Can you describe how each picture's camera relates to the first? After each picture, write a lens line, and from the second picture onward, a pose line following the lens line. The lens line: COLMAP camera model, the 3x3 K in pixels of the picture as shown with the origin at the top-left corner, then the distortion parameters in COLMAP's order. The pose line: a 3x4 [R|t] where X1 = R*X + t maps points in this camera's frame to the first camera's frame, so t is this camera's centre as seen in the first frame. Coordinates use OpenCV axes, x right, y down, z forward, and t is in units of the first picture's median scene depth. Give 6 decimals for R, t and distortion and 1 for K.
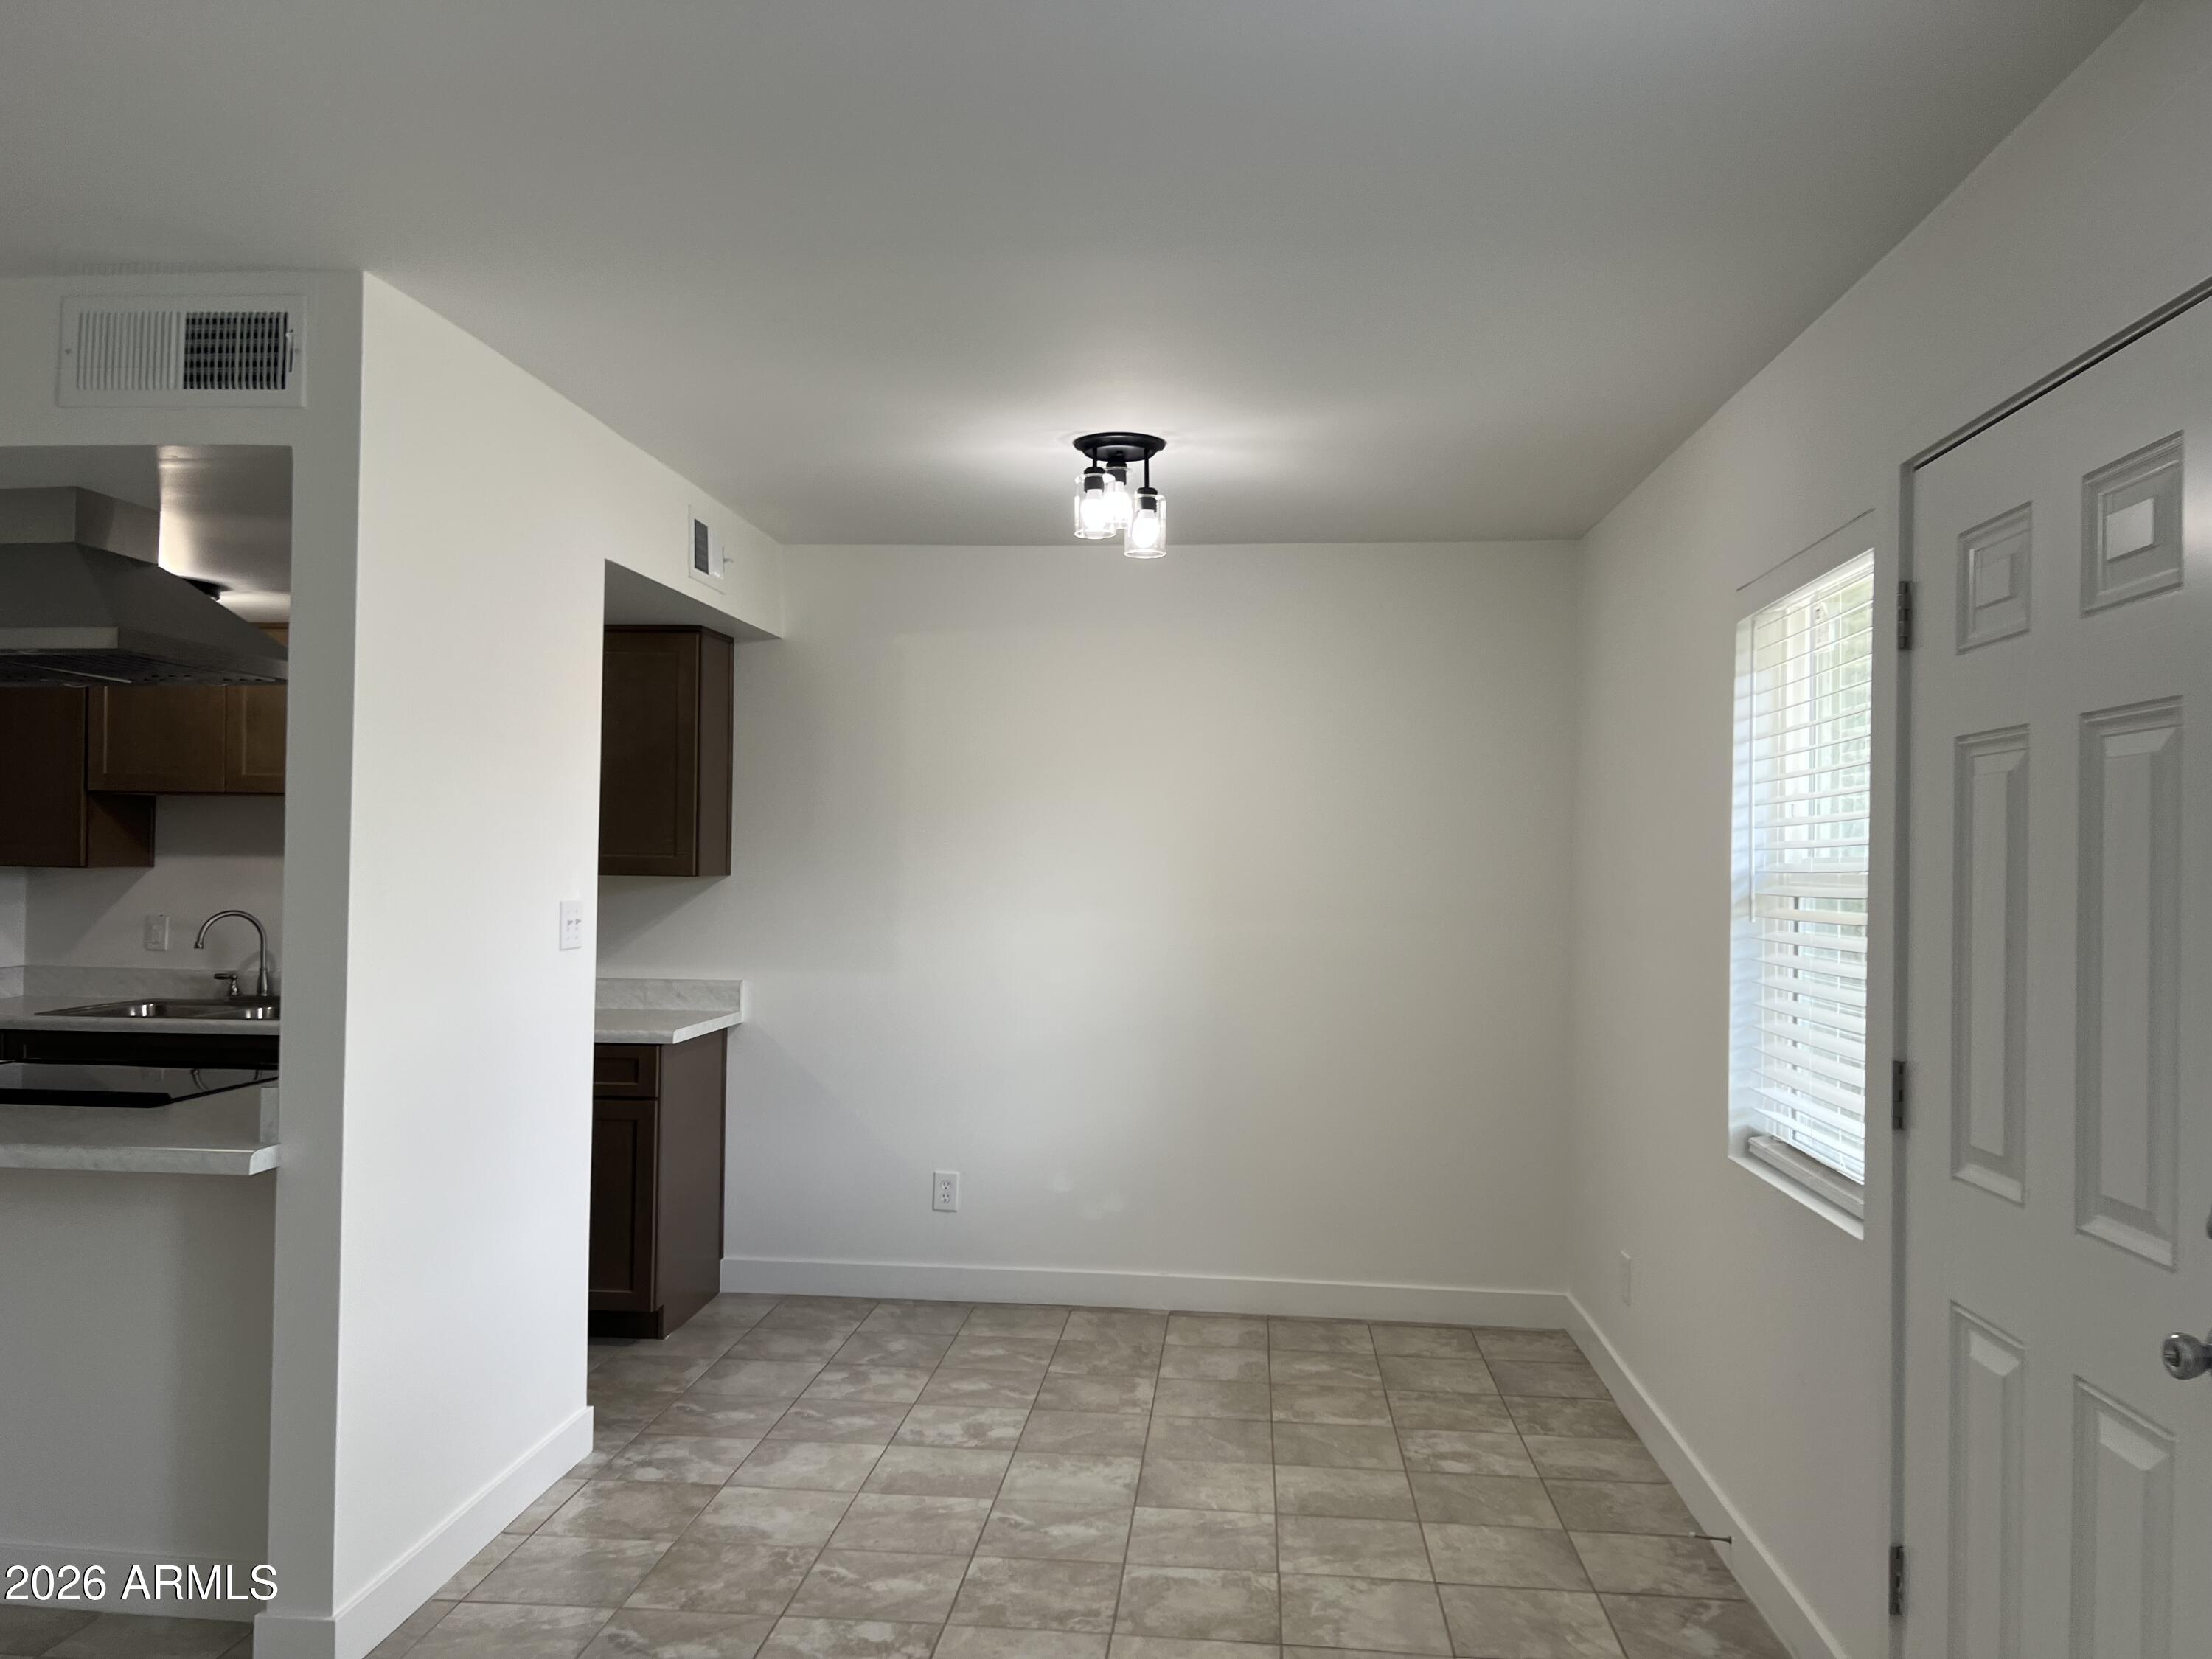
lens RADIAL K [[1650.4, 0, 1087.4], [0, 1650.4, 846.9], [0, 0, 1]] dist [0.044579, -0.038562]
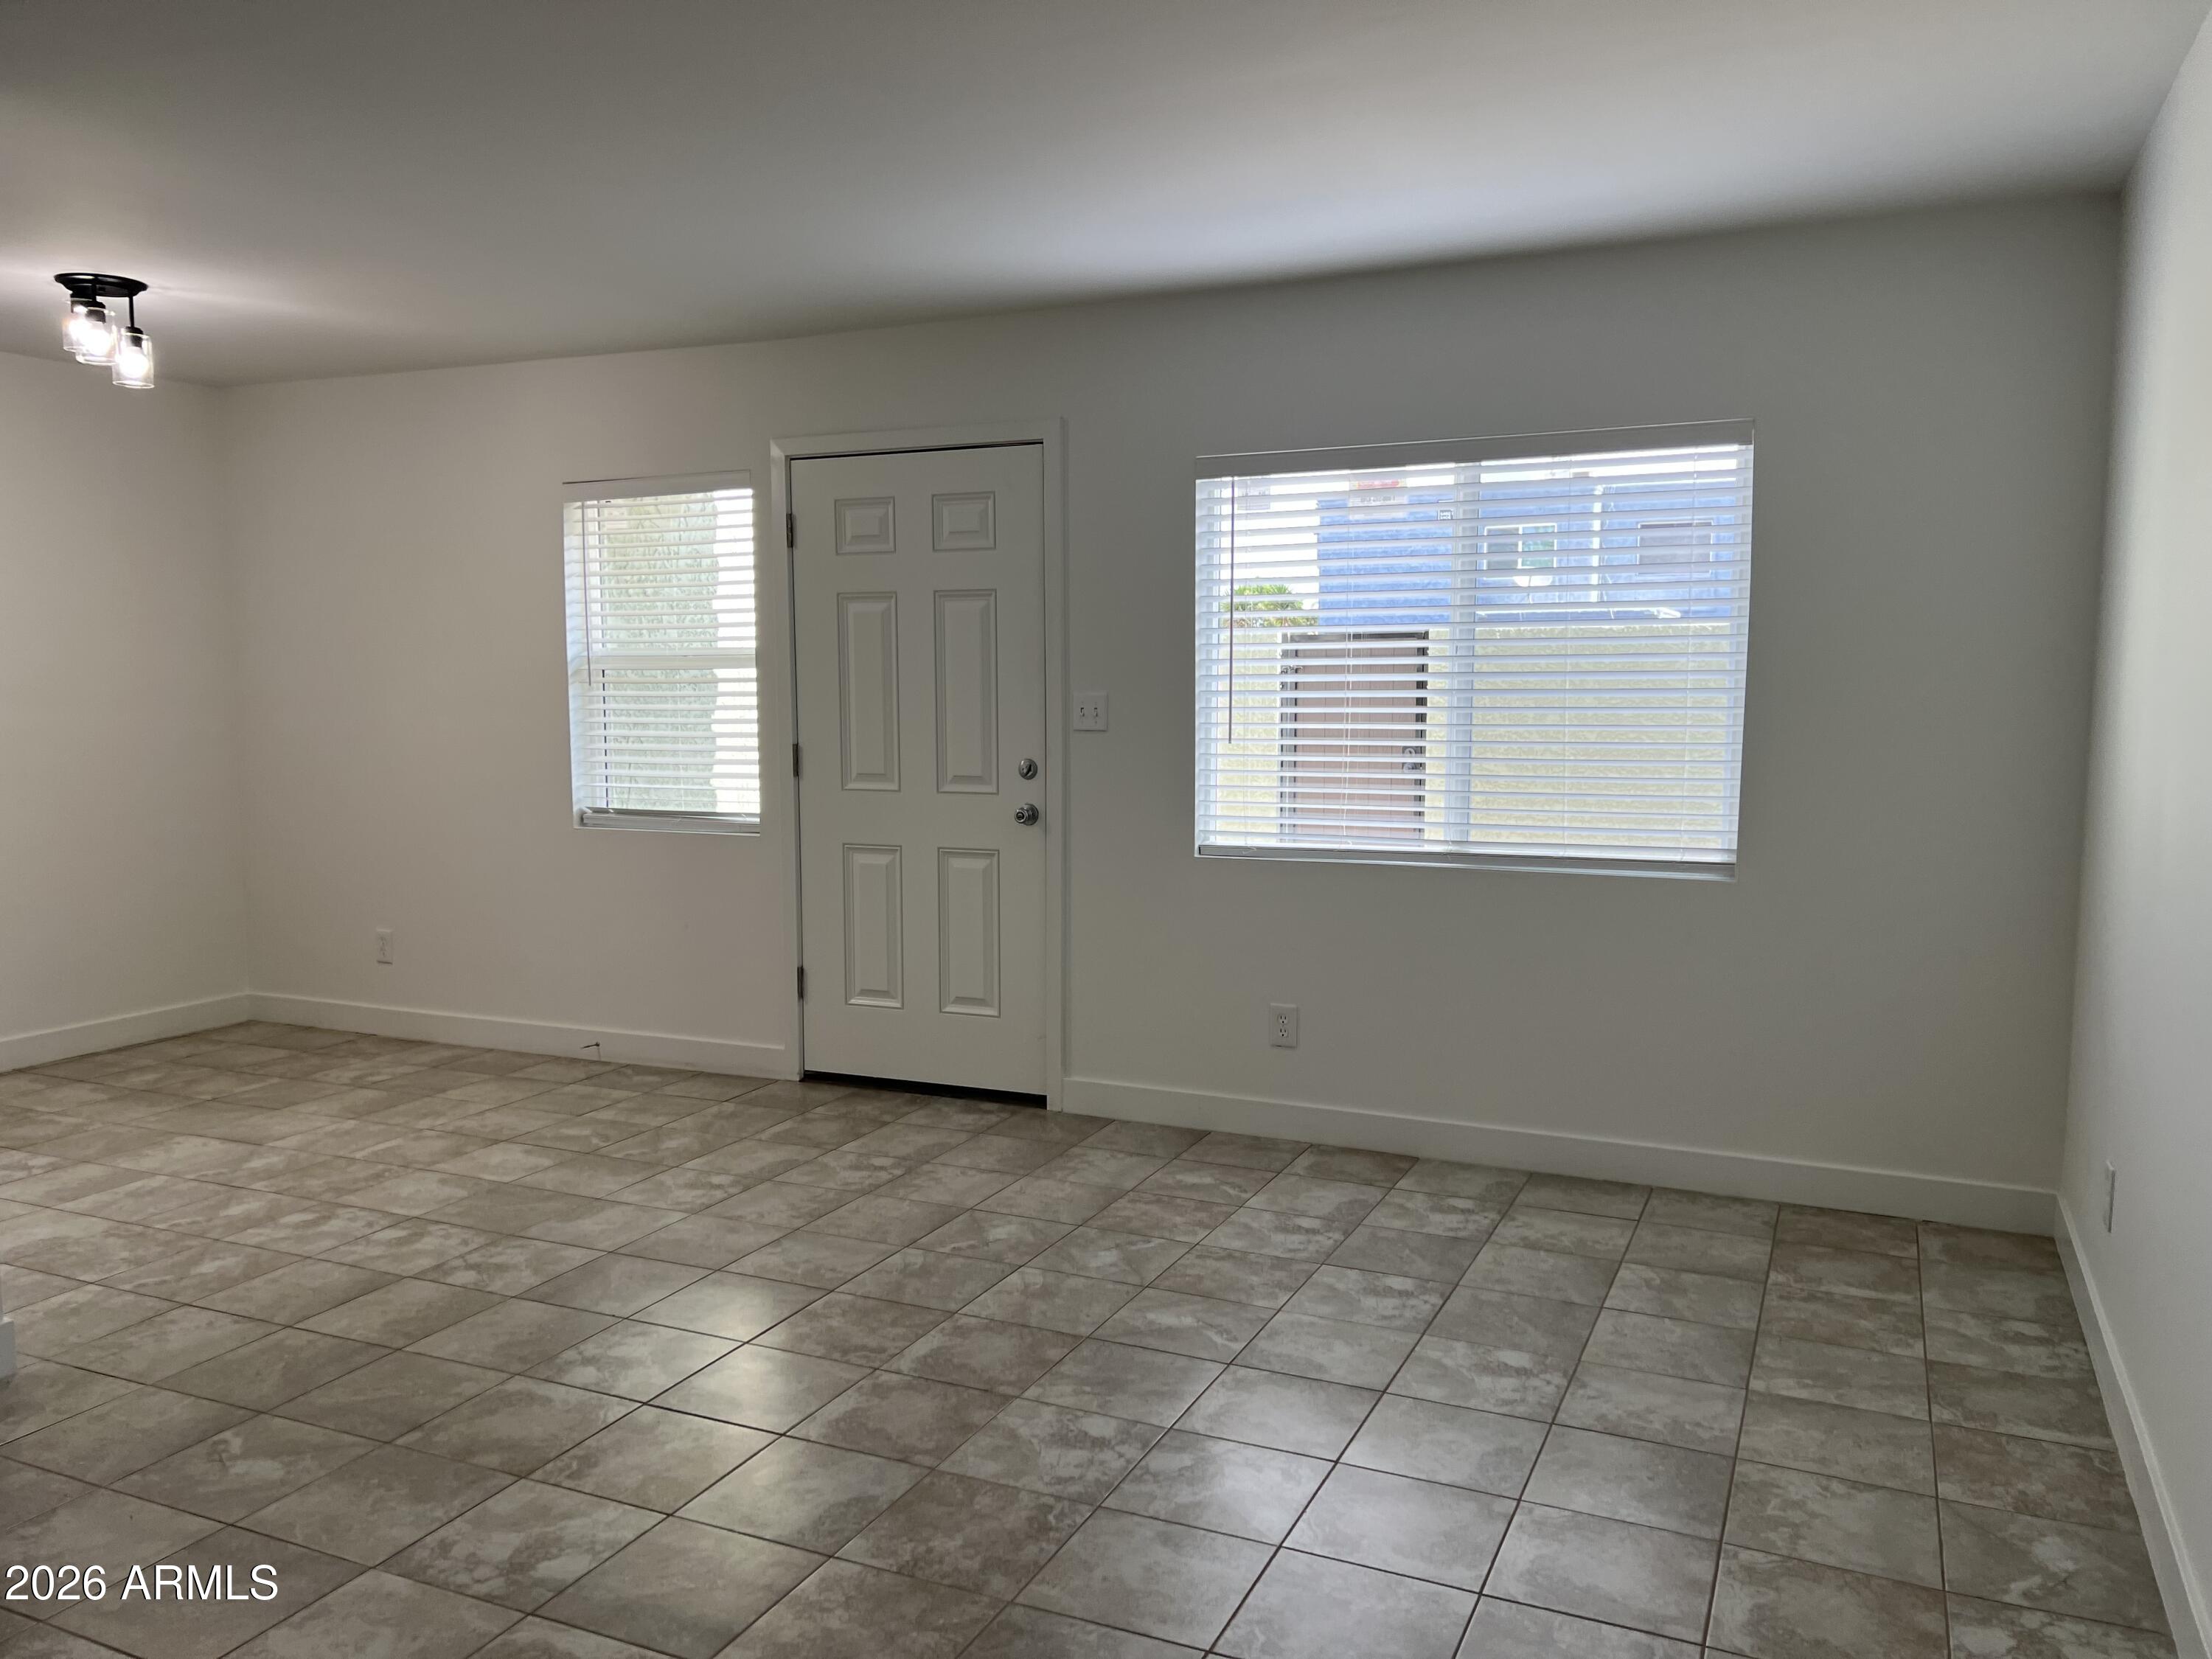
lens RADIAL K [[1650.4, 0, 1104.0], [0, 1650.4, 820.7], [0, 0, 1]] dist [0.044579, -0.038562]
pose [[0.333354, -0.098788, 0.937612, -0.873336], [-0.004459, 0.994319, 0.106348, 0.000044], [-0.942791, -0.039633, 0.331020, -0.046359]]
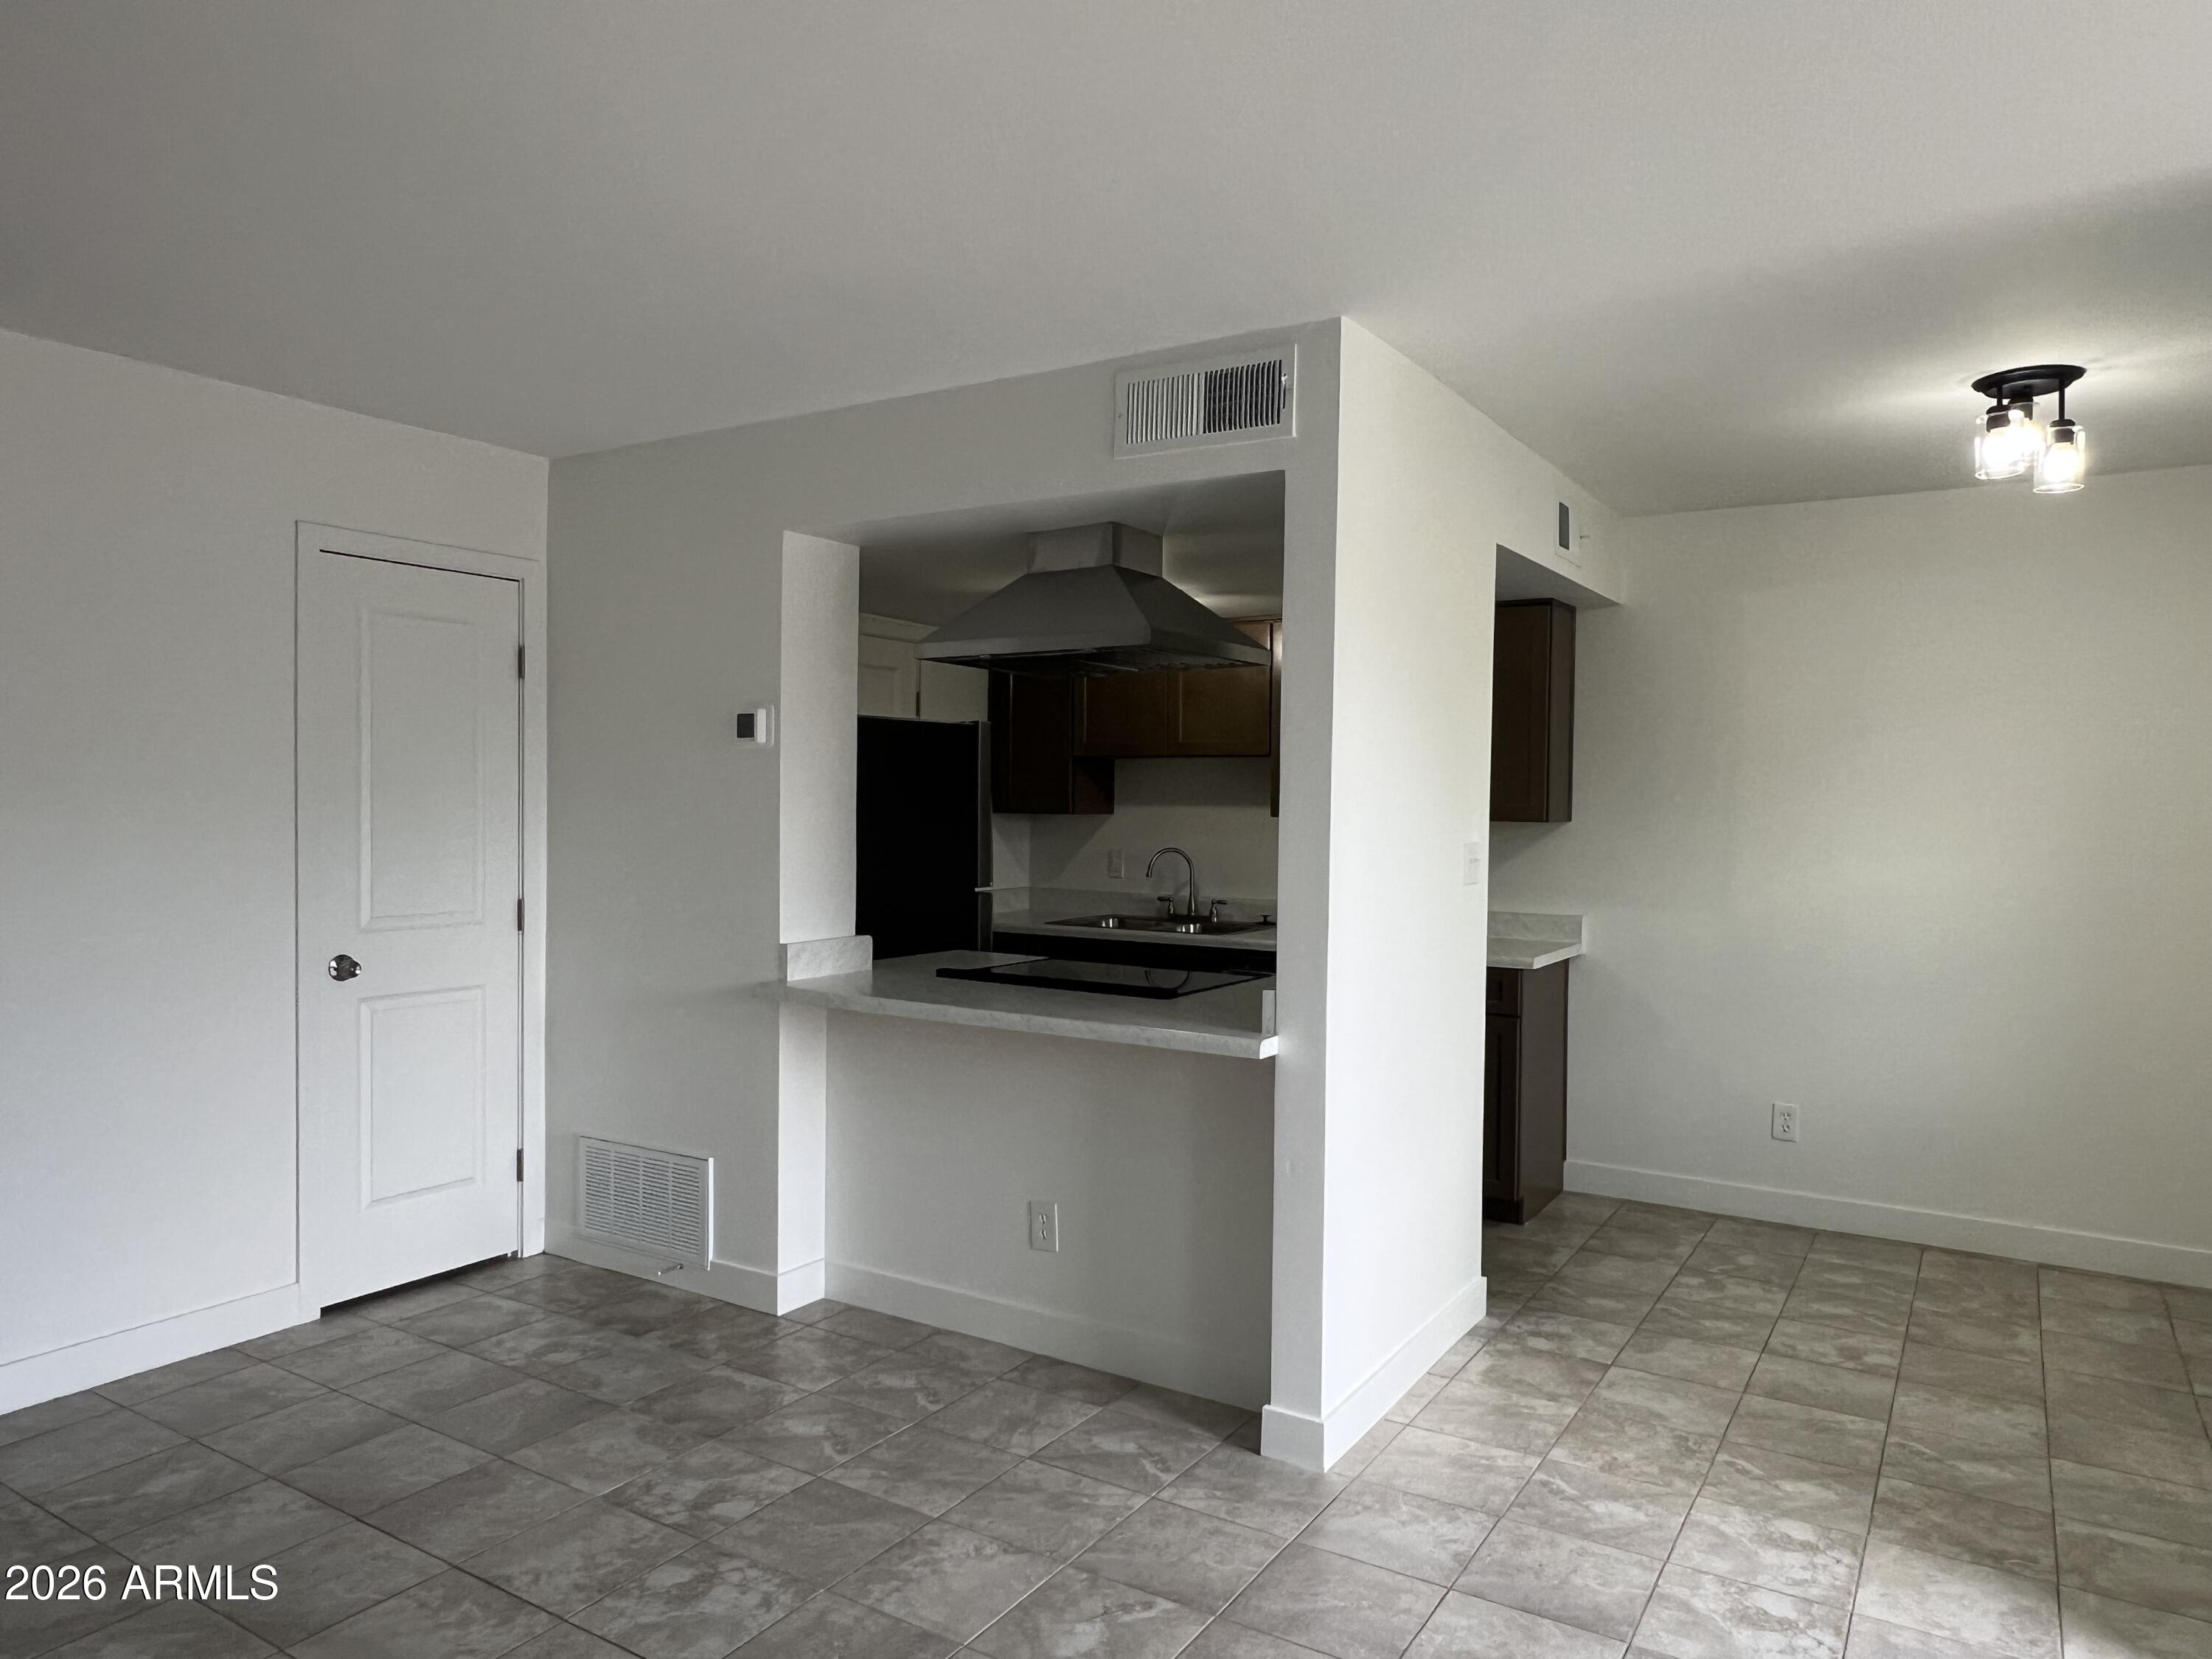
lens RADIAL K [[1427.4, 0, 1105.4], [0, 1427.4, 840.4], [0, 0, 1]] dist [-0.003649, -0.001840]
pose [[0.893043, 0.007508, -0.449908, -0.087203], [0.006028, 0.999571, 0.028646, 0.000973], [0.449931, -0.028294, 0.892615, -0.001144]]
